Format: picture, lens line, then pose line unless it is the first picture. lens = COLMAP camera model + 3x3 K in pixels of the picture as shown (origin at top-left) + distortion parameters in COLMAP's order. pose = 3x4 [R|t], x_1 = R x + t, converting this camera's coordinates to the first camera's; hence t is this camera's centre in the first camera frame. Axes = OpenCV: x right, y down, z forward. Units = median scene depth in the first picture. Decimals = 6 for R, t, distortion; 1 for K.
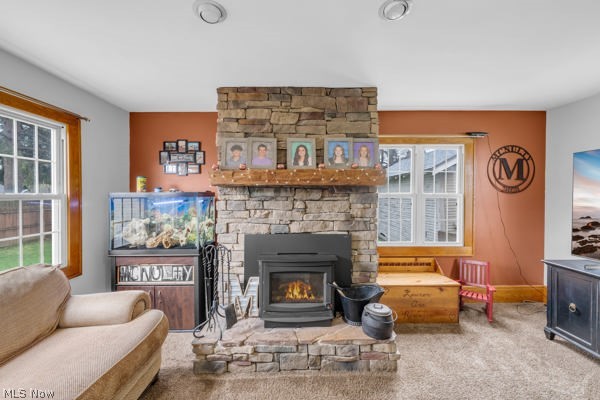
lens RADIAL K [[249.4, 0, 299.9], [0, 249.4, 202.9], [0, 0, 1]] dist [0.002059, -0.000483]
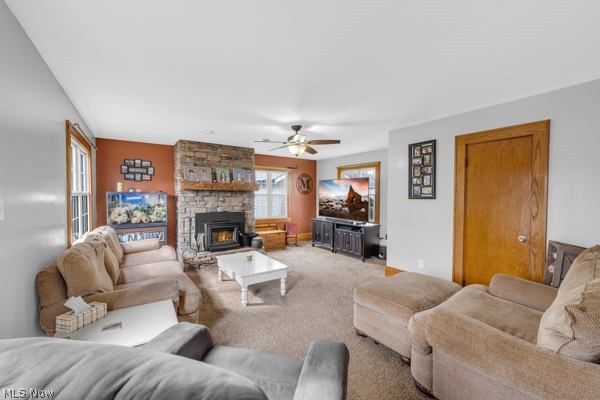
lens RADIAL K [[242.1, 0, 303.0], [0, 242.1, 200.3], [0, 0, 1]] dist [0.002240, 0.000084]
pose [[0.820416, -0.005397, 0.571742, -0.622570], [0.005856, 0.999982, 0.001036, 0.023067], [-0.571737, 0.002498, 0.820433, -1.131185]]
